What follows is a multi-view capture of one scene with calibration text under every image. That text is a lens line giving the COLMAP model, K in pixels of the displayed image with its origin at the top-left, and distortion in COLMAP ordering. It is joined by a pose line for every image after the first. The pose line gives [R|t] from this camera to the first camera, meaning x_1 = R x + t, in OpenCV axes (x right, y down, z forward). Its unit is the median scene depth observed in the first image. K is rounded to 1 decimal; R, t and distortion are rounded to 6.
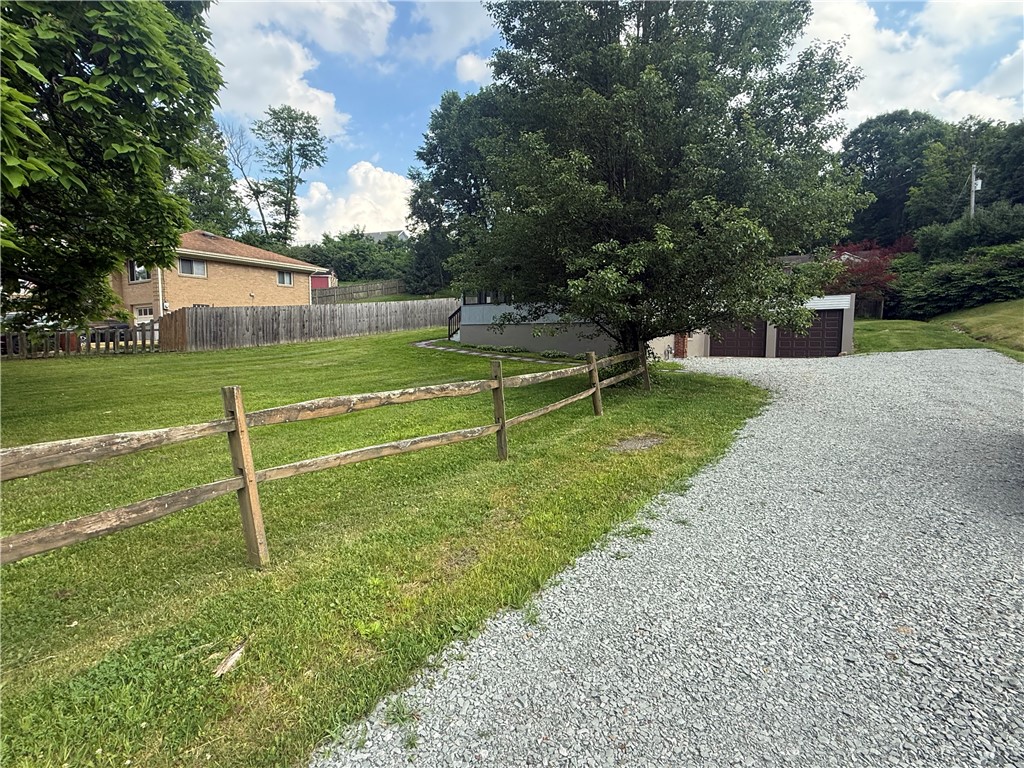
lens RADIAL K [[499.3, 0, 516.8], [0, 499.3, 382.3], [0, 0, 1]] dist [0.000284, 0.000387]
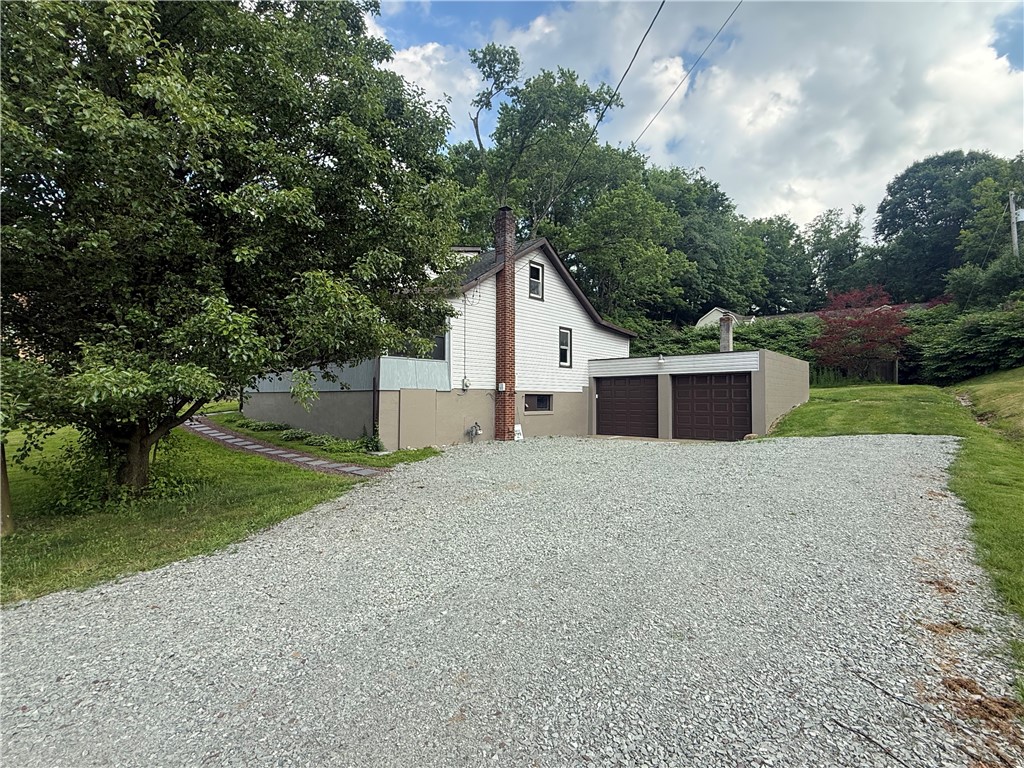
lens RADIAL K [[499.3, 0, 506.0], [0, 499.3, 386.5], [0, 0, 1]] dist [0.000284, 0.000387]
pose [[0.991701, 0.003112, -0.128527, 0.260533], [-0.017637, 0.993548, -0.112031, -0.027260], [0.127349, 0.113368, 0.985358, 0.176353]]
